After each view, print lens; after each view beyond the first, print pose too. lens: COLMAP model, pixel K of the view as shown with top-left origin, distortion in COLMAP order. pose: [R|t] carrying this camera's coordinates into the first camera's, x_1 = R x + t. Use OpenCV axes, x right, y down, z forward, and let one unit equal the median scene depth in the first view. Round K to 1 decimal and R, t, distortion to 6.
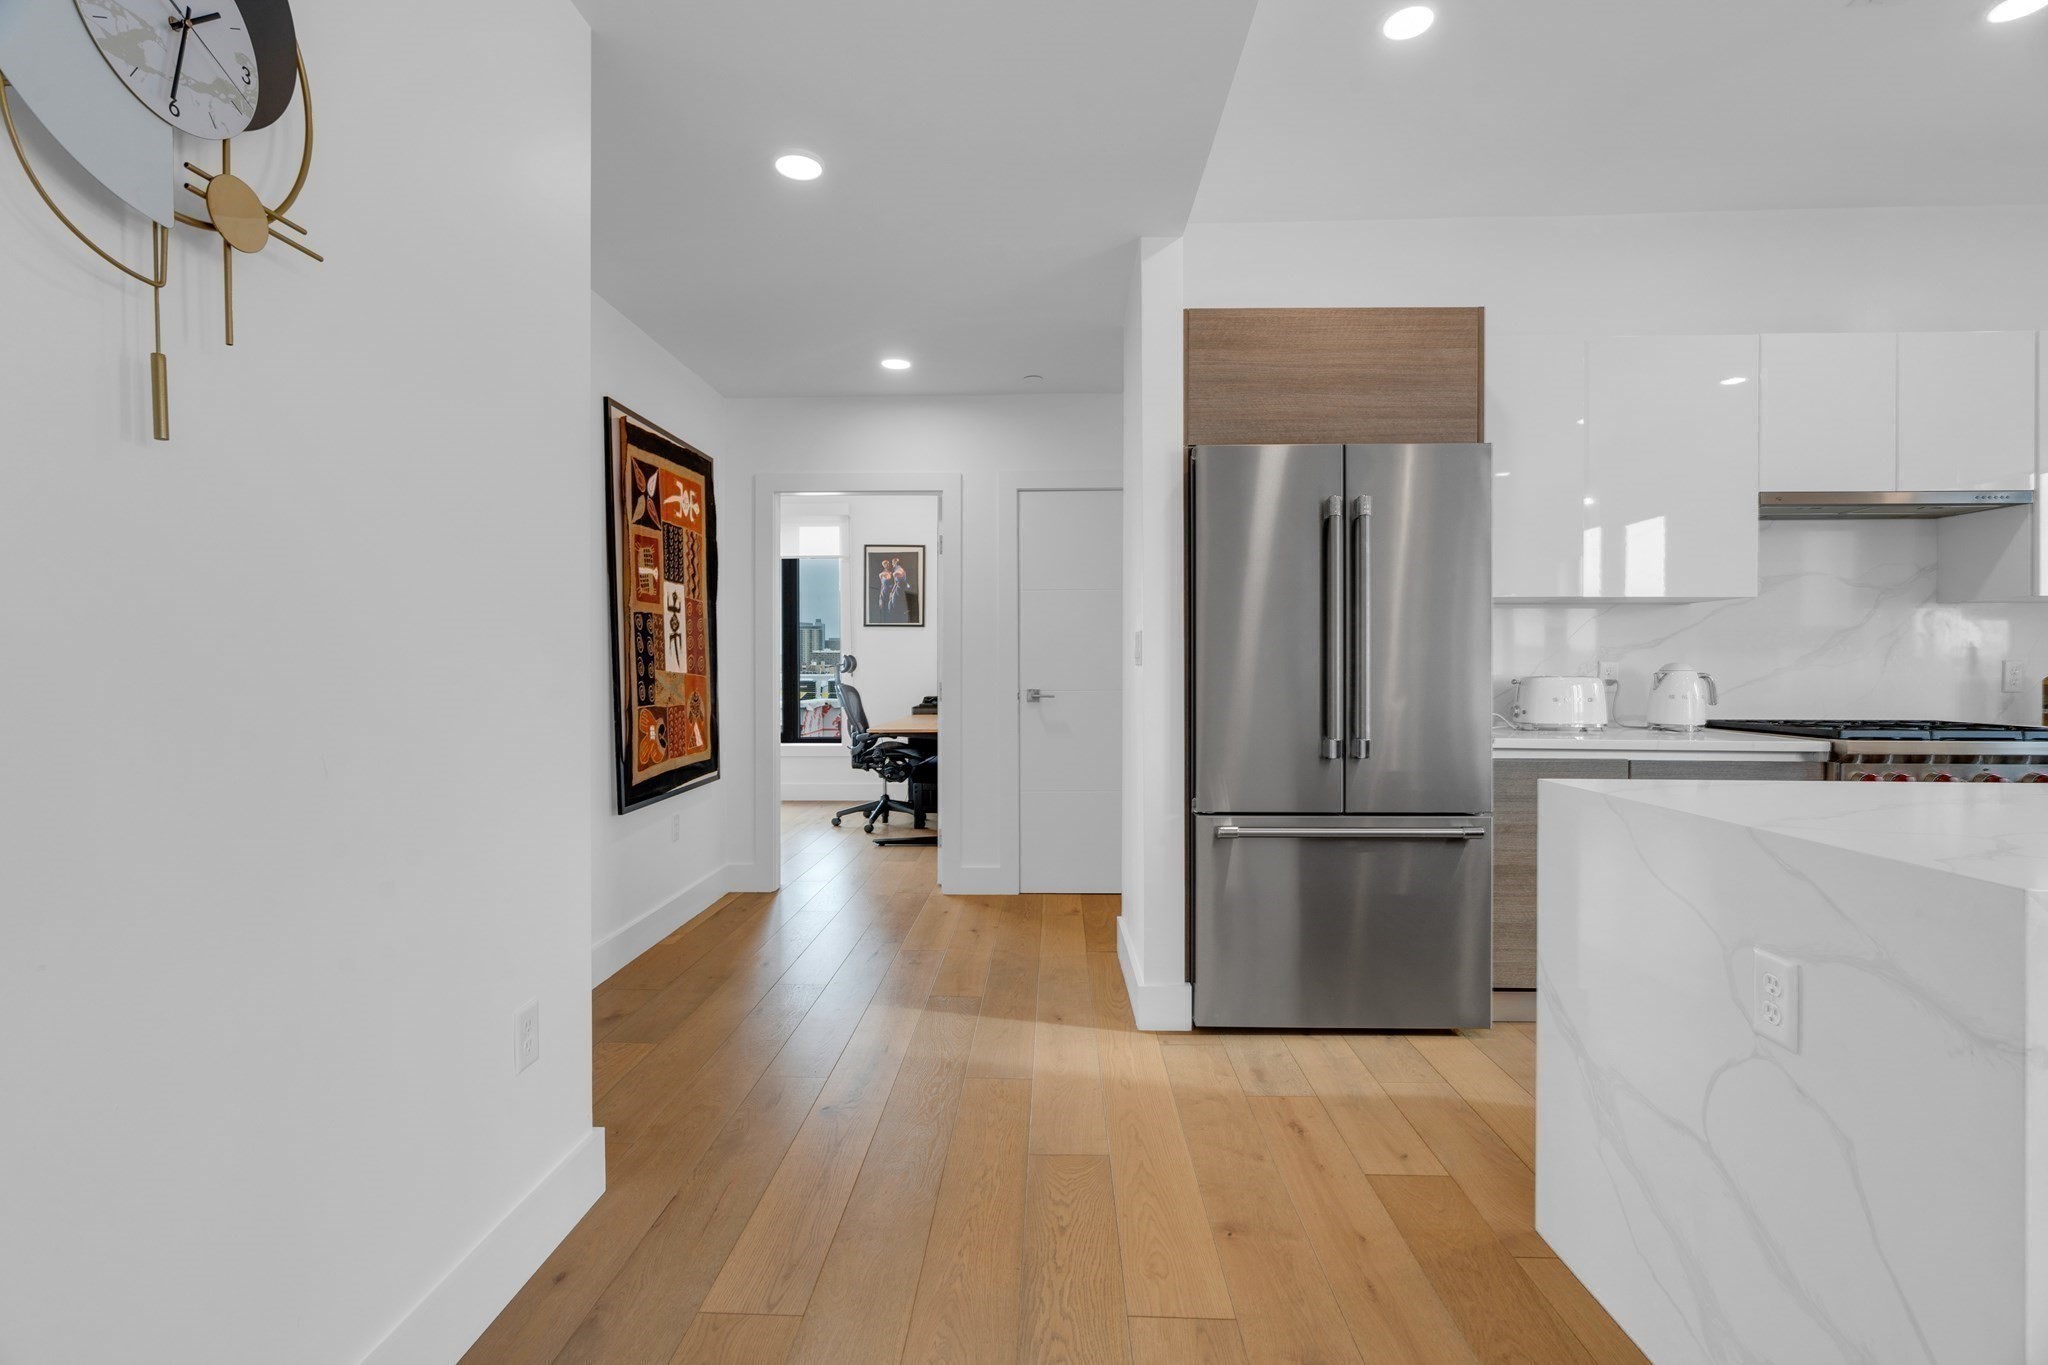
lens RADIAL K [[929.1, 0, 1009.0], [0, 929.1, 675.2], [0, 0, 1]] dist [-0.013078, 0.004984]
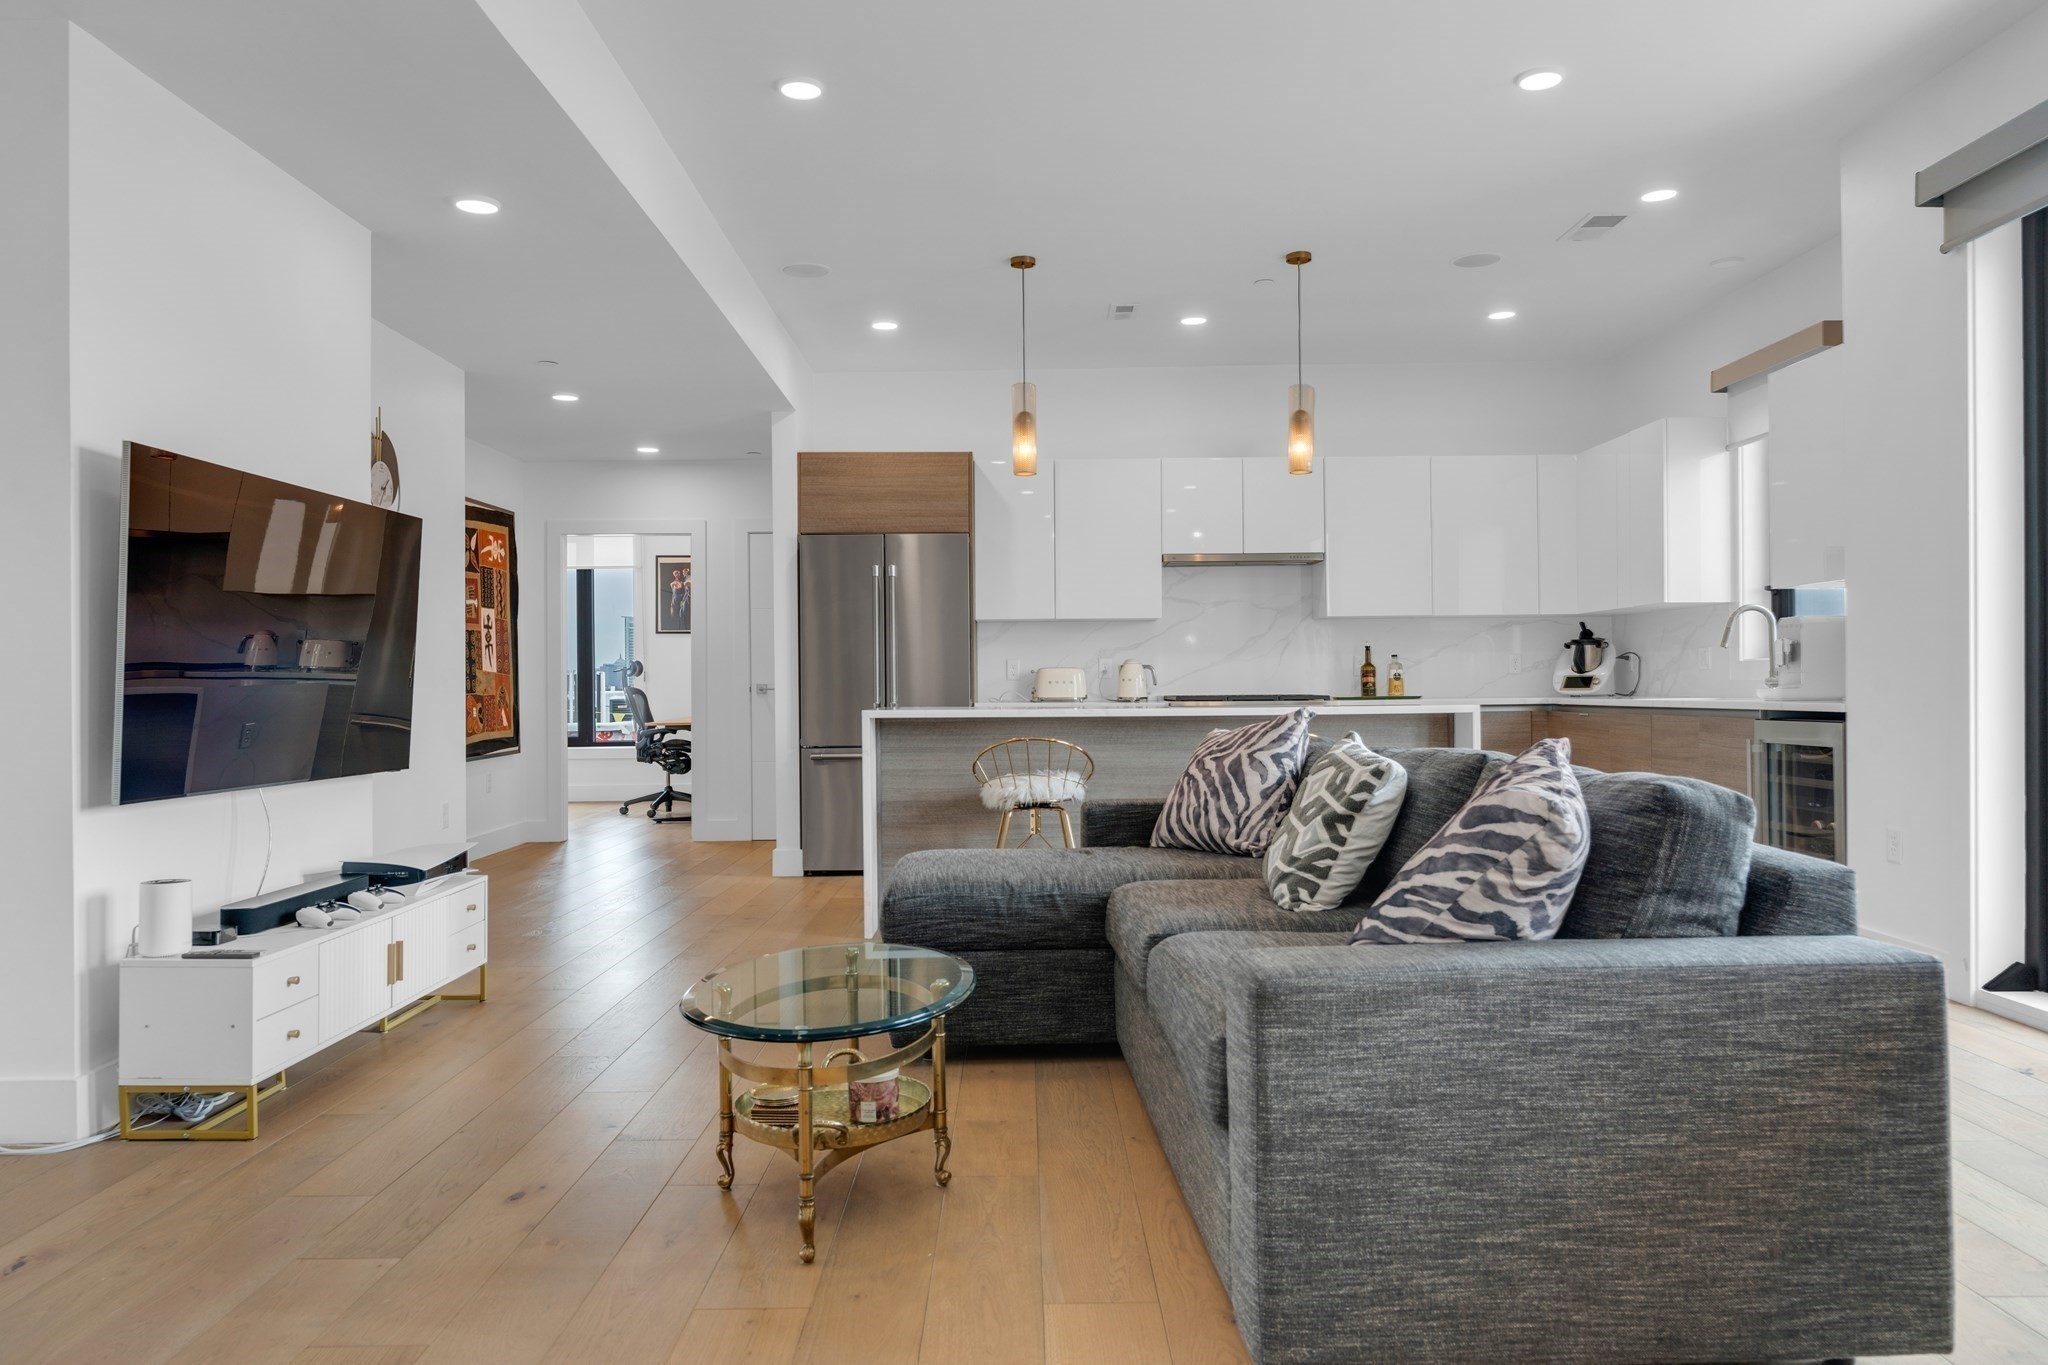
lens RADIAL K [[1401.3, 0, 1004.2], [0, 1401.3, 676.0], [0, 0, 1]] dist [-0.001758, 0.000876]
pose [[0.999265, -0.007766, 0.037535, 0.452942], [0.008318, 0.999859, -0.014567, 0.053967], [-0.037417, 0.014869, 0.999189, -1.527892]]
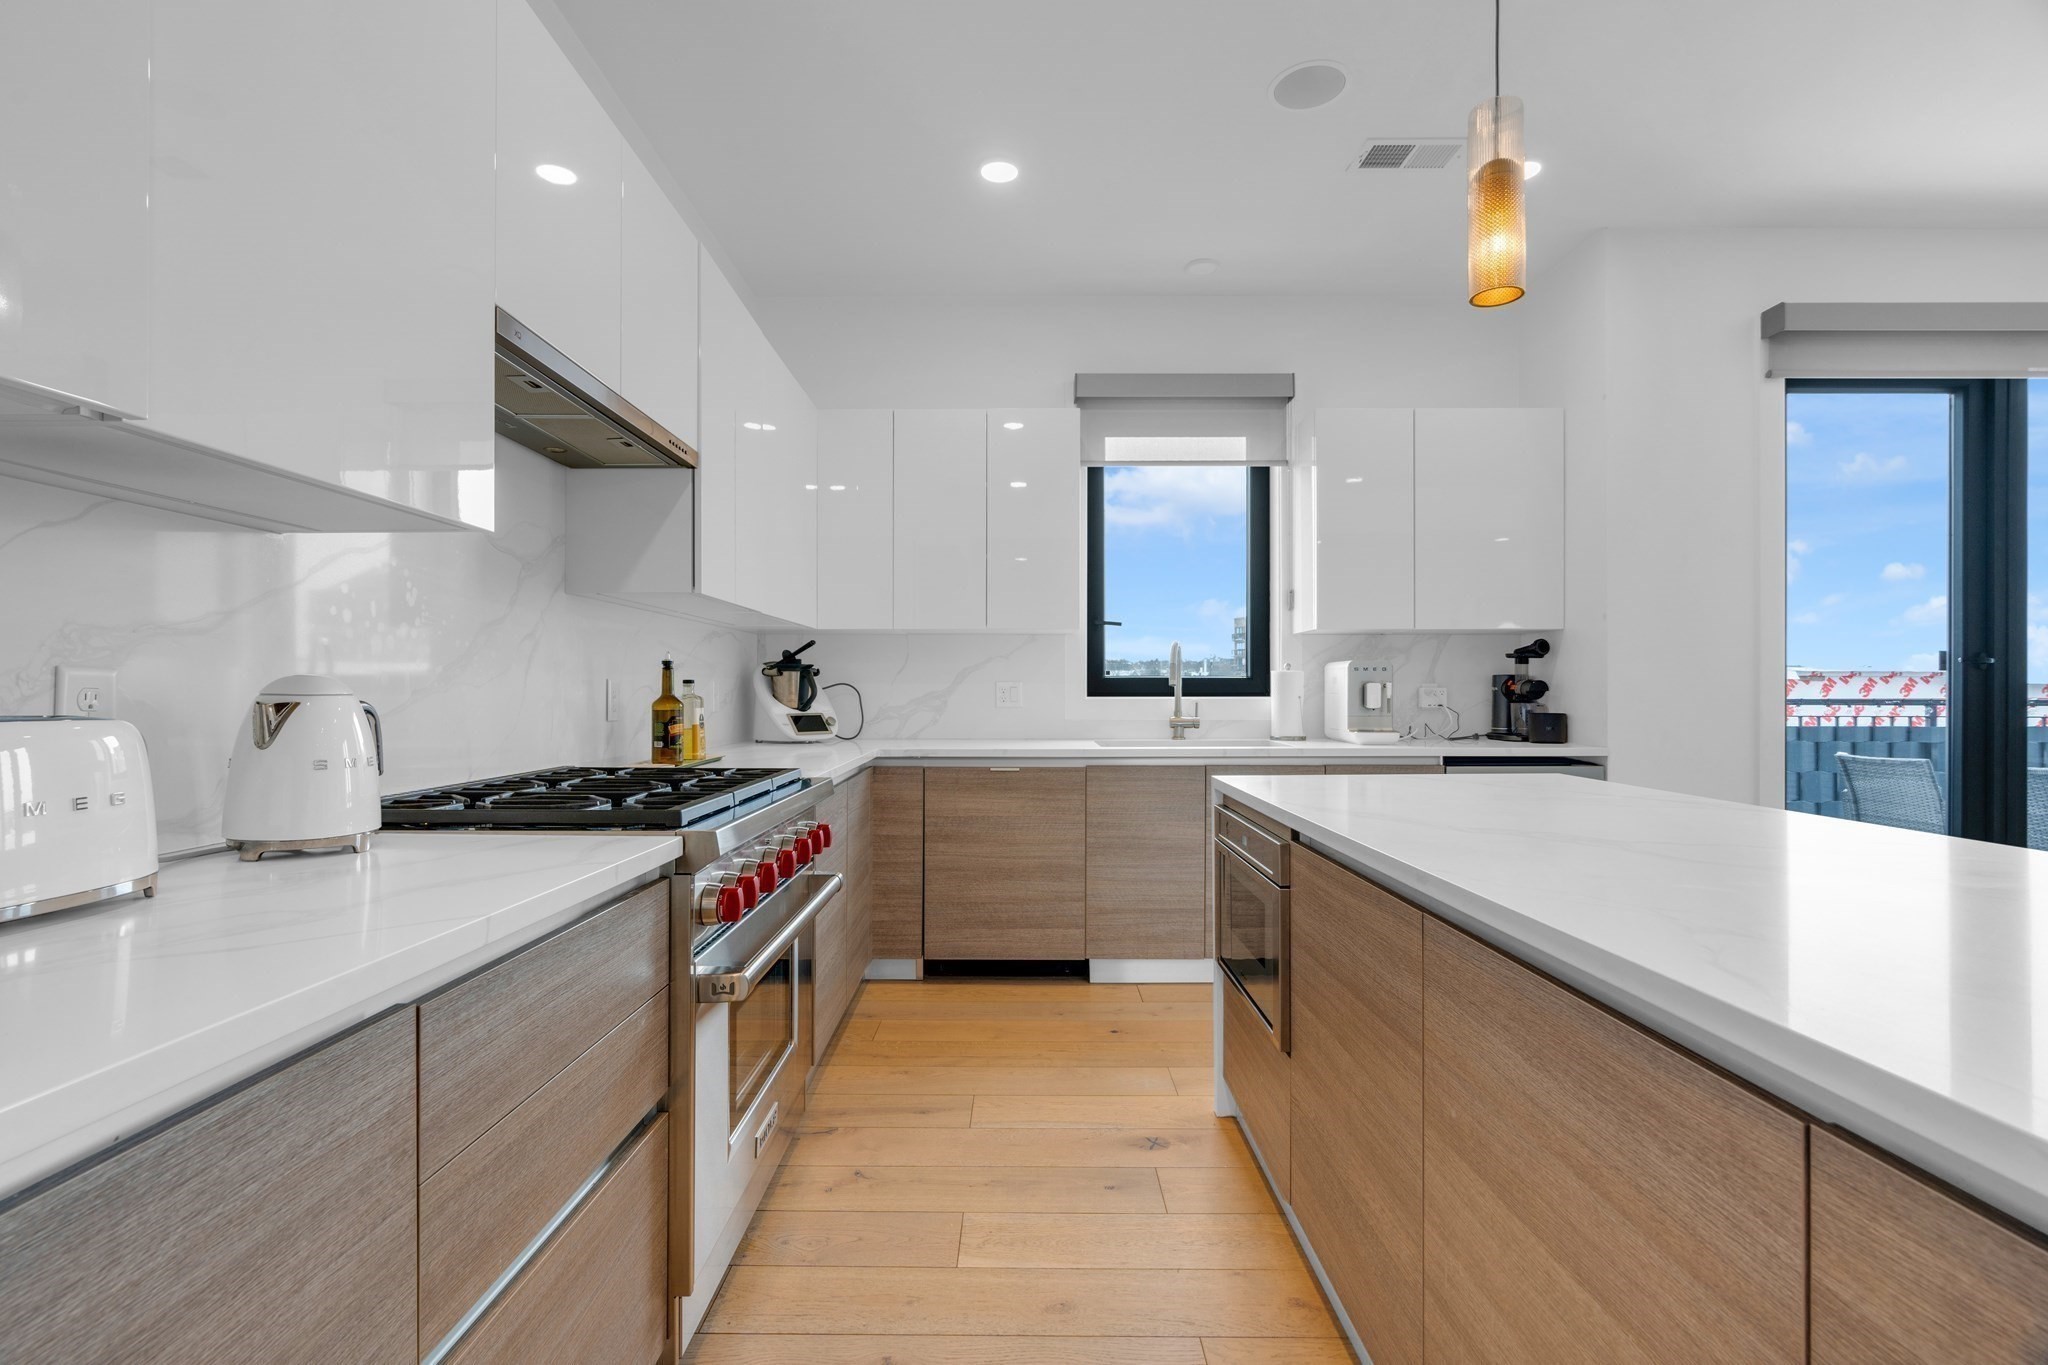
lens RADIAL K [[929.1, 0, 1014.6], [0, 929.1, 694.6], [0, 0, 1]] dist [-0.013078, 0.004984]
pose [[-0.037102, -0.003557, 0.999305, 0.354303], [0.007827, 0.999962, 0.003850, -0.004956], [-0.999281, 0.007964, -0.037073, 0.789268]]
